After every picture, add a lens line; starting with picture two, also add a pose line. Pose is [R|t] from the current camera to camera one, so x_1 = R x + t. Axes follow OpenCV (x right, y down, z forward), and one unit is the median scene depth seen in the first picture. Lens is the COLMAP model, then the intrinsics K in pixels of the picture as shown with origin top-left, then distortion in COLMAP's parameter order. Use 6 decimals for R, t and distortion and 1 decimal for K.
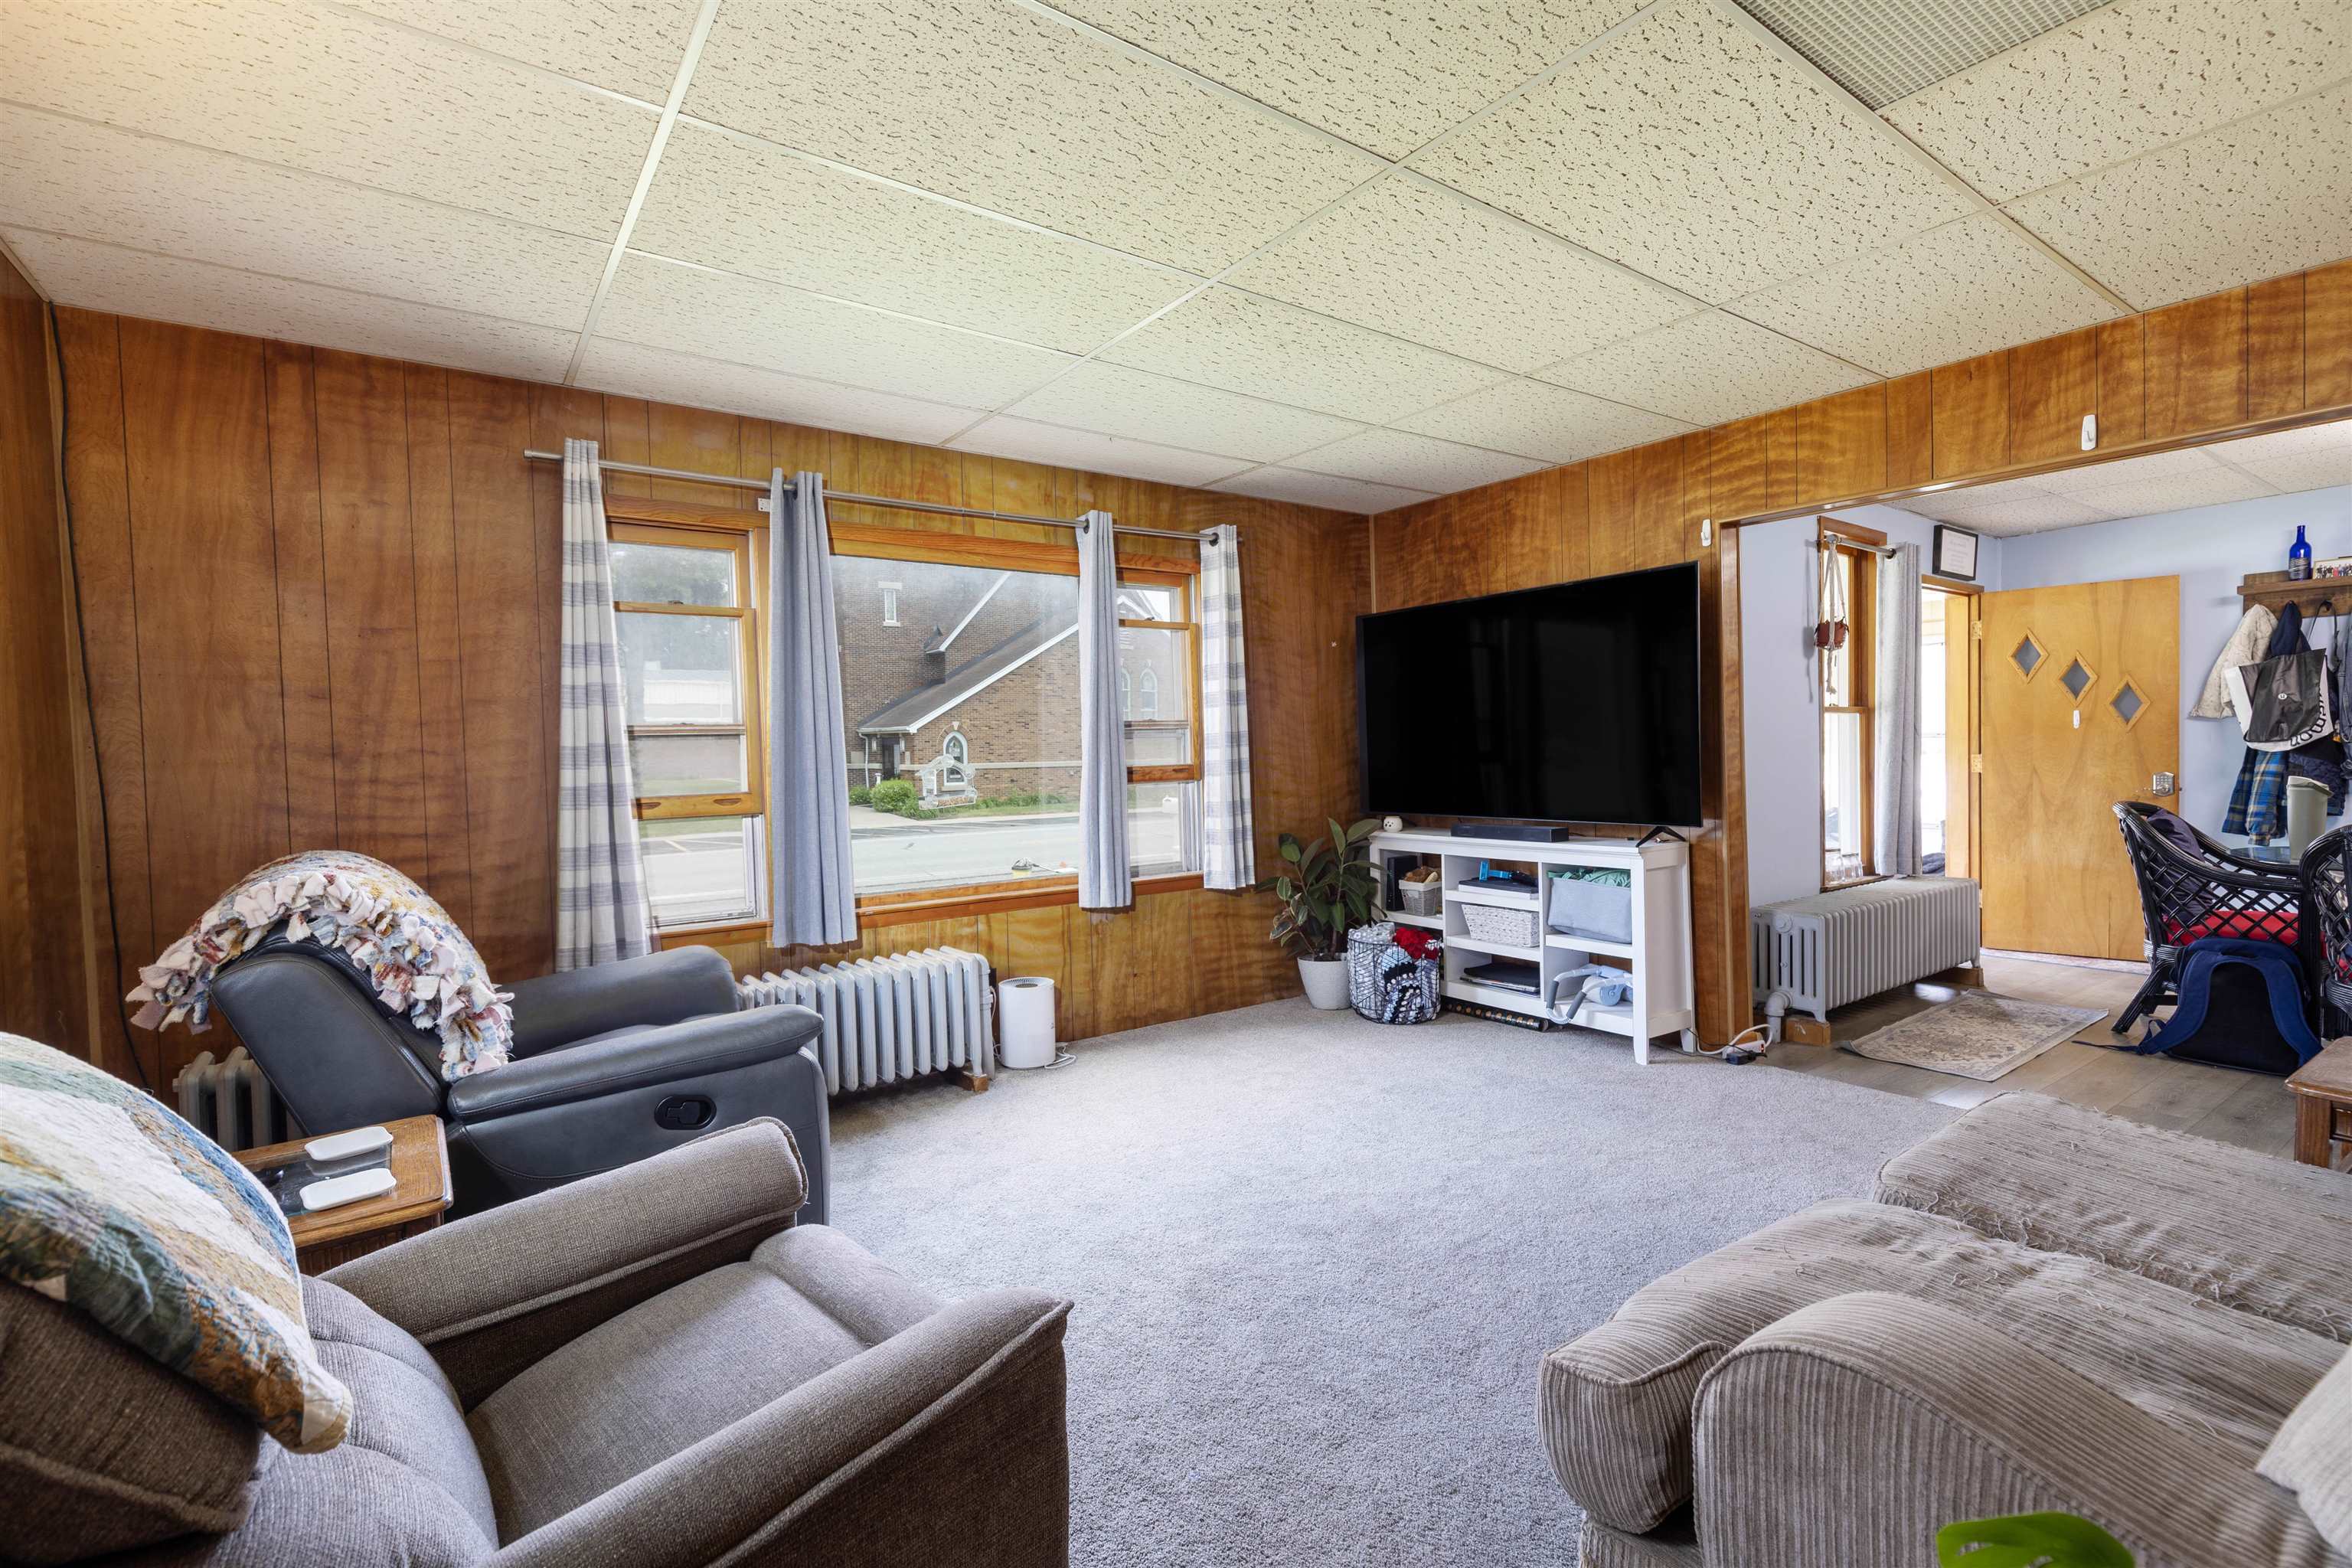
lens RADIAL K [[1054.1, 0, 1175.8], [0, 1054.1, 788.4], [0, 0, 1]] dist [-0.002347, -0.000106]
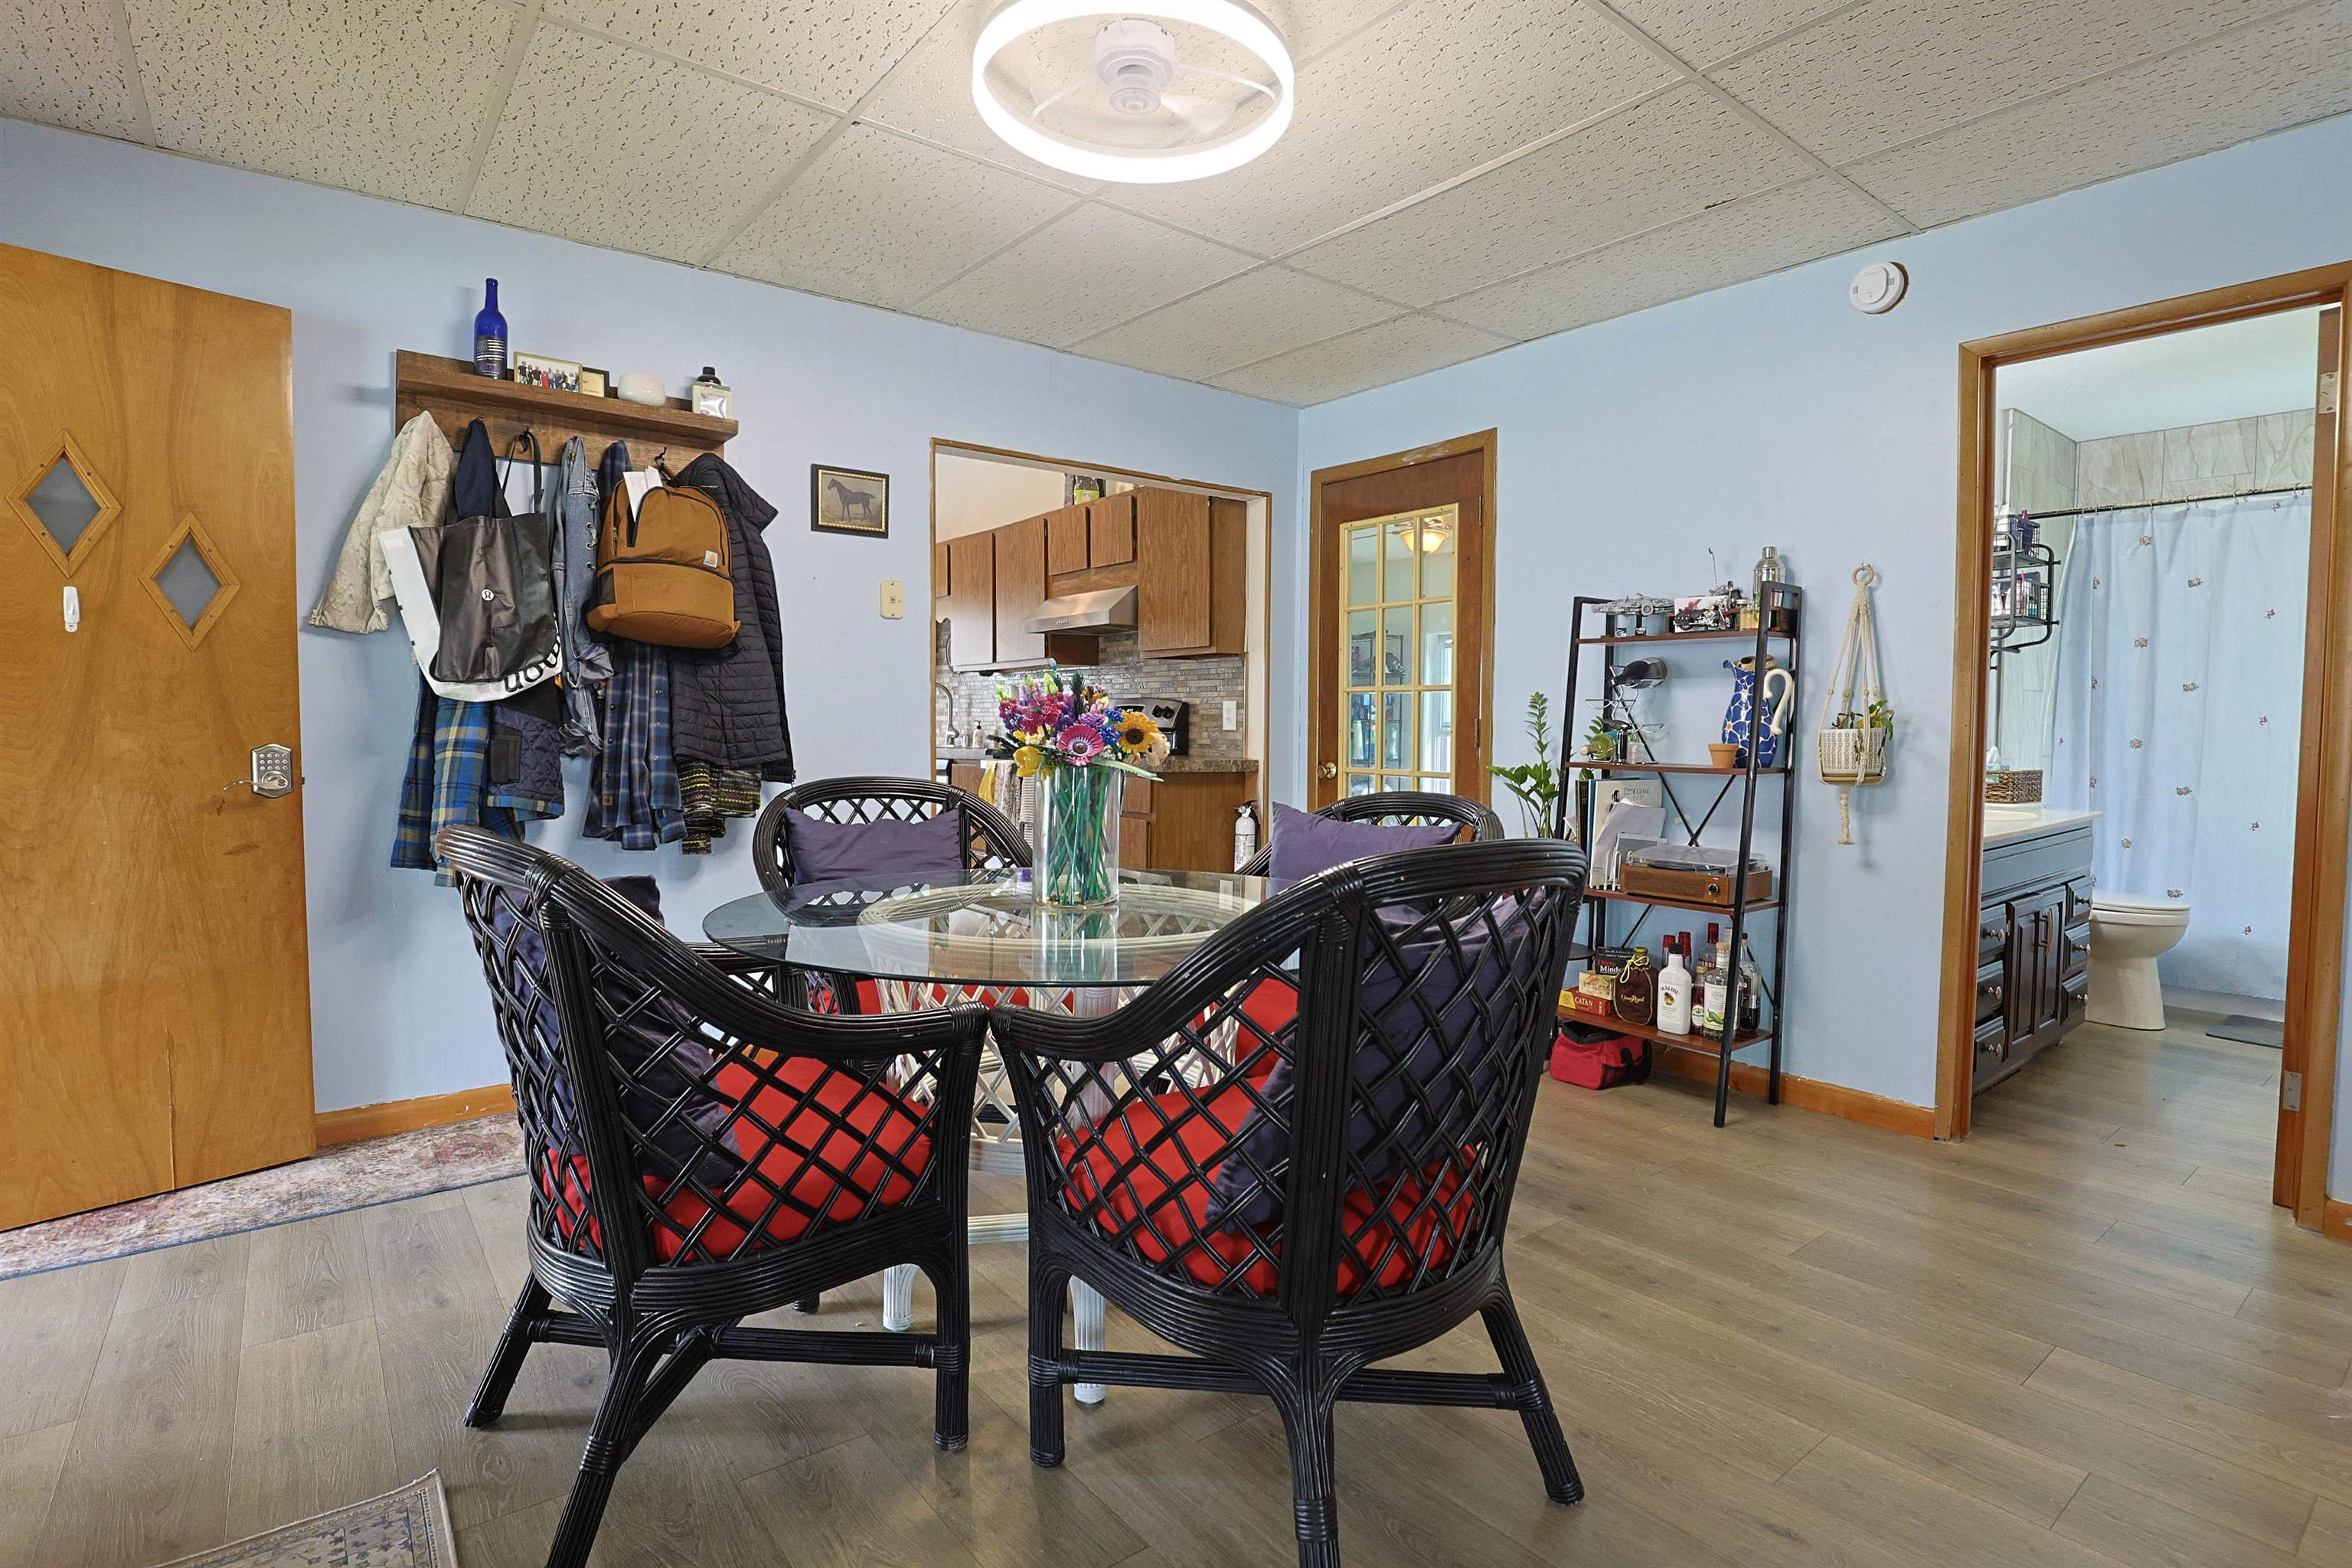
lens RADIAL K [[1142.0, 0, 1175.0], [0, 1142.0, 774.4], [0, 0, 1]] dist [-0.024215, 0.000072]
pose [[-0.036031, -0.023965, 0.999063, 0.465601], [0.032314, 0.999162, 0.025133, -0.002537], [-0.998828, 0.033189, -0.035227, 0.660295]]
